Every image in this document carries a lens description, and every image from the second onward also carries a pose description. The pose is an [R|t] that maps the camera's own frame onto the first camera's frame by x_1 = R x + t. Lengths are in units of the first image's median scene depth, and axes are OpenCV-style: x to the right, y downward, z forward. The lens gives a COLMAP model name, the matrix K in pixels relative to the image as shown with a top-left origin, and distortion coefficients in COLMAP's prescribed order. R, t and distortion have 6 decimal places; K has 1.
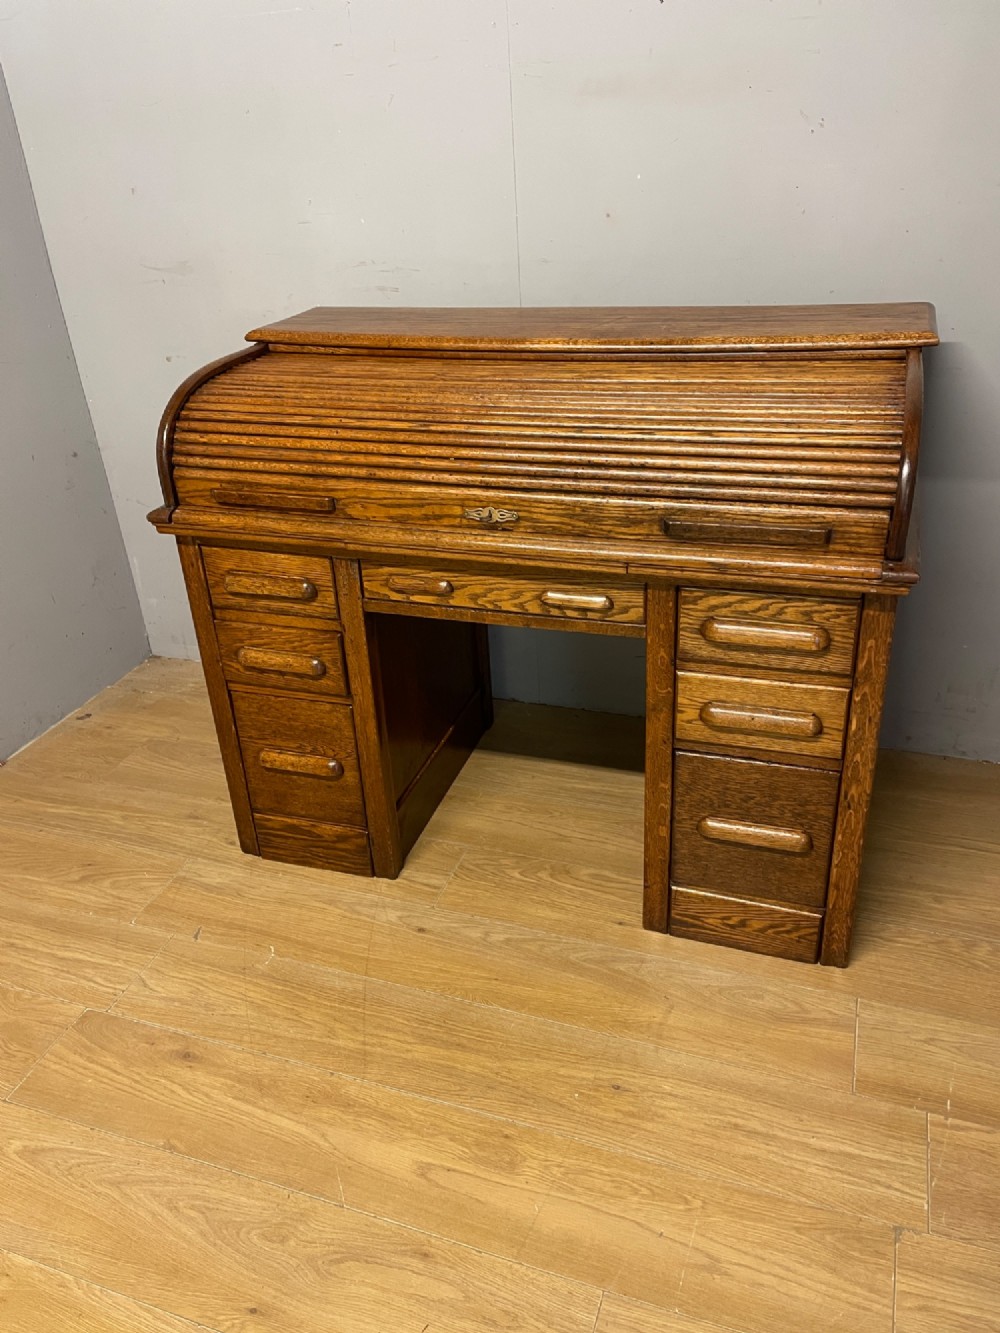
lens RADIAL K [[1009.2, 0, 494.7], [0, 1009.2, 664.3], [0, 0, 1]] dist [0.088193, -0.114282]
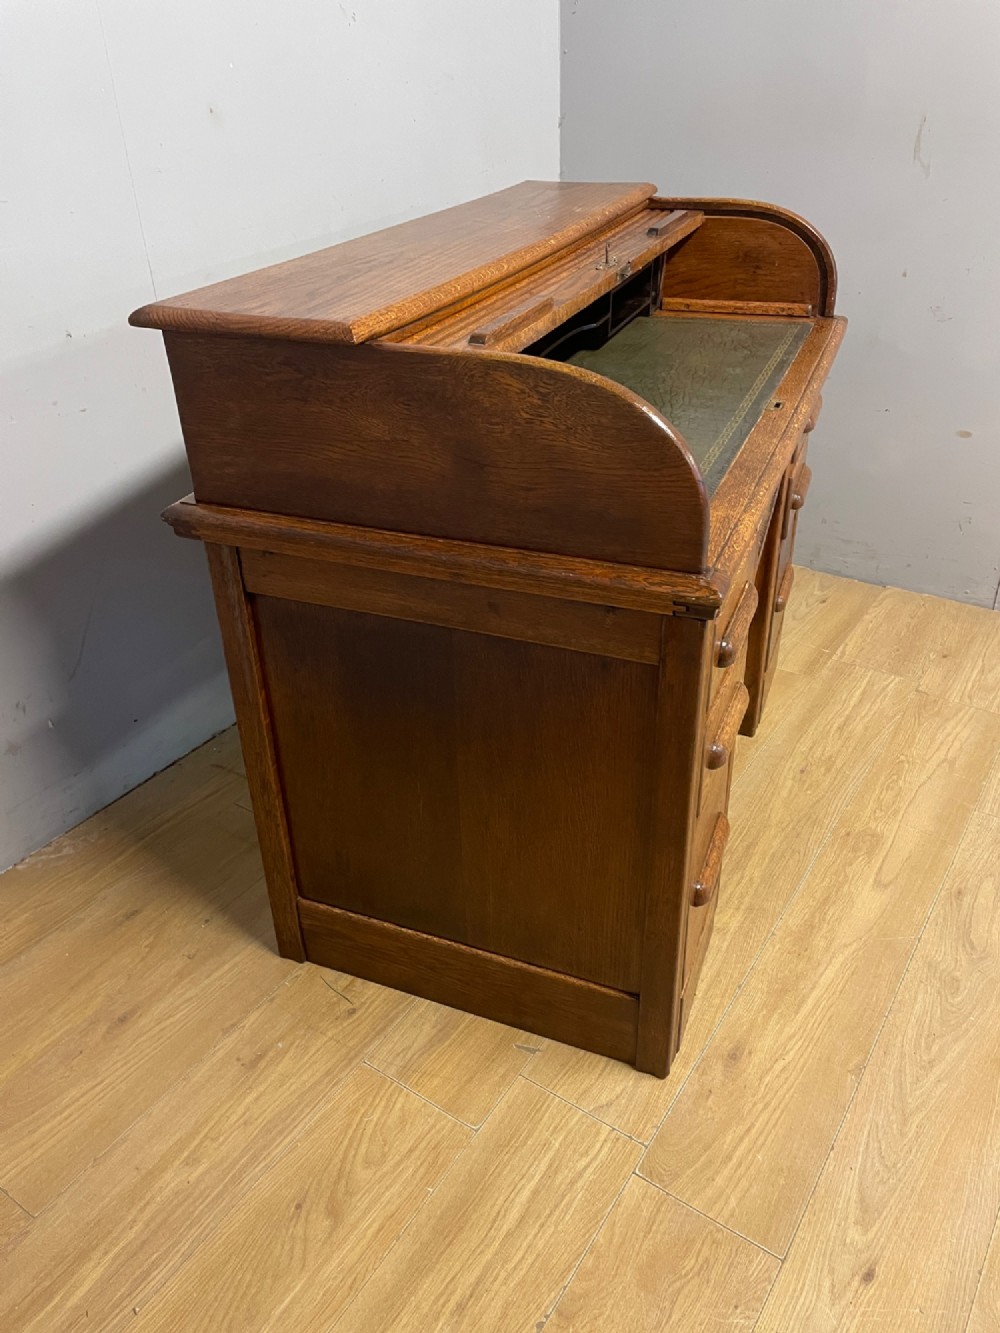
lens RADIAL K [[1009.2, 0, 500.7], [0, 1009.2, 657.2], [0, 0, 1]] dist [0.088193, -0.114282]
pose [[0.246798, -0.452597, 0.856882, -0.913414], [0.464221, 0.831392, 0.305429, -0.243568], [-0.850641, 0.322404, 0.415290, 0.687659]]
